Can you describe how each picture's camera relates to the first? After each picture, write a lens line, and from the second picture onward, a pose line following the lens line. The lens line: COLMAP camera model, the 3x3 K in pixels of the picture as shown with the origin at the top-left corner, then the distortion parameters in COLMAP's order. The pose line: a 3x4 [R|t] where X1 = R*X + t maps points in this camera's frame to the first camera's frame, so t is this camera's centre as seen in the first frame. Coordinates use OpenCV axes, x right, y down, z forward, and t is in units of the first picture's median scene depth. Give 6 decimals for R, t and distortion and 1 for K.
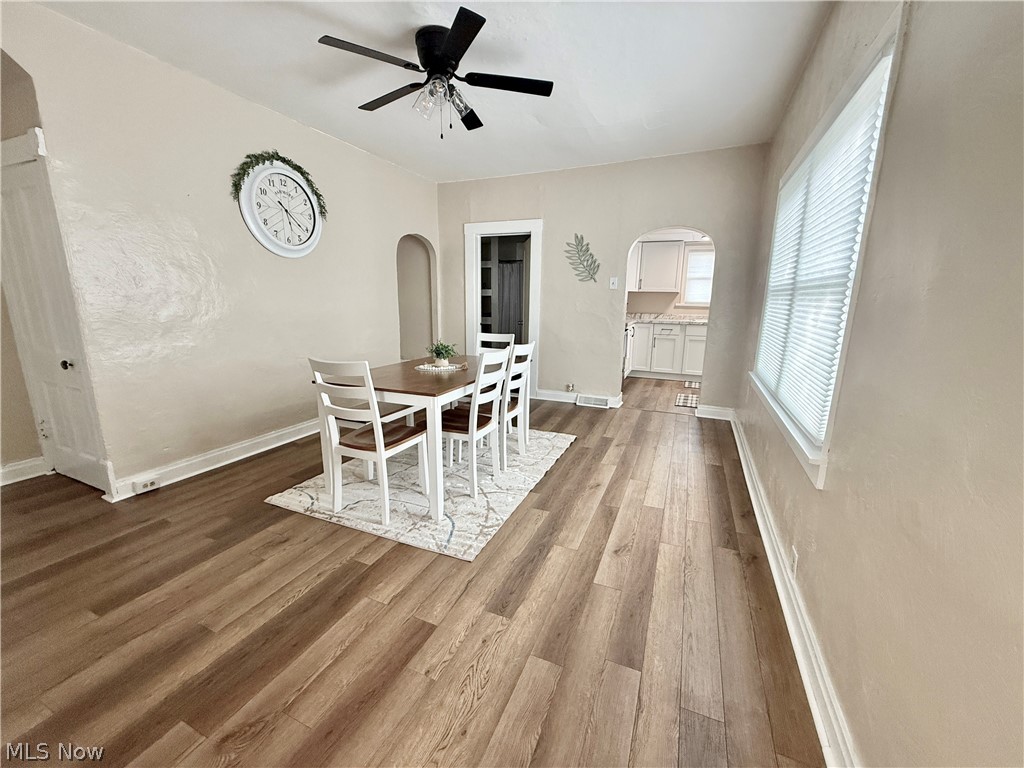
lens RADIAL K [[408.9, 0, 510.3], [0, 408.9, 384.7], [0, 0, 1]] dist [0.002473, 0.000211]
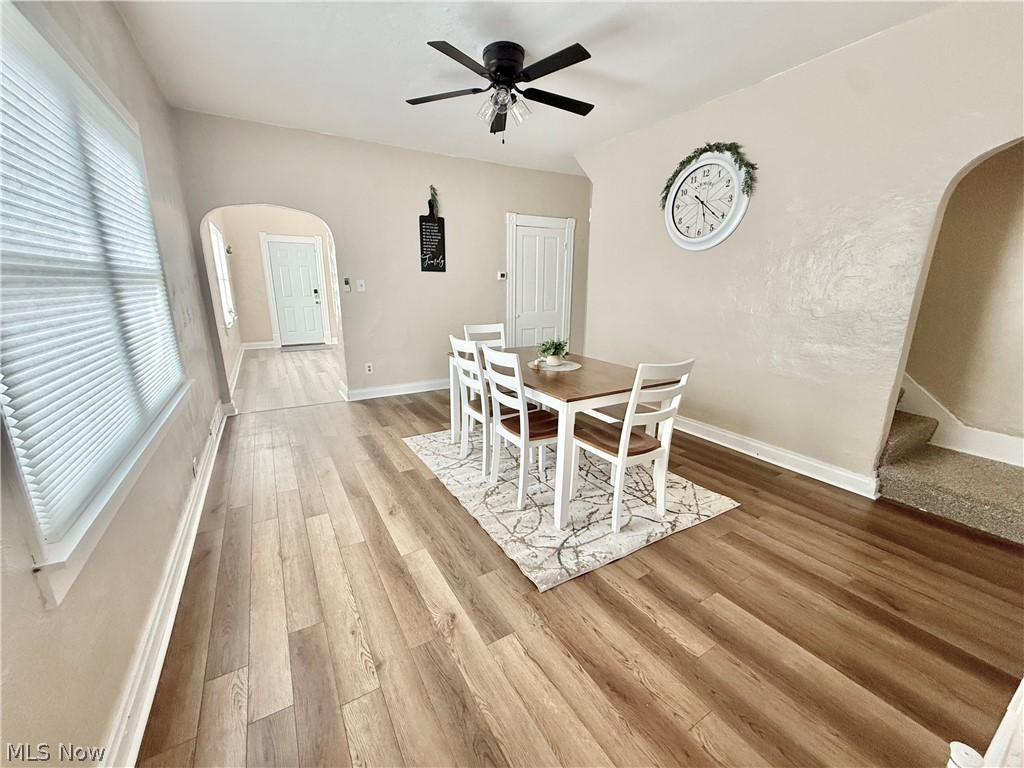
lens RADIAL K [[408.9, 0, 510.3], [0, 408.9, 384.7], [0, 0, 1]] dist [0.002473, 0.000211]
pose [[-0.581549, 0.183546, -0.792535, 0.650982], [-0.180964, 0.920618, 0.345998, -0.313359], [0.793128, 0.344635, -0.502169, 1.437268]]
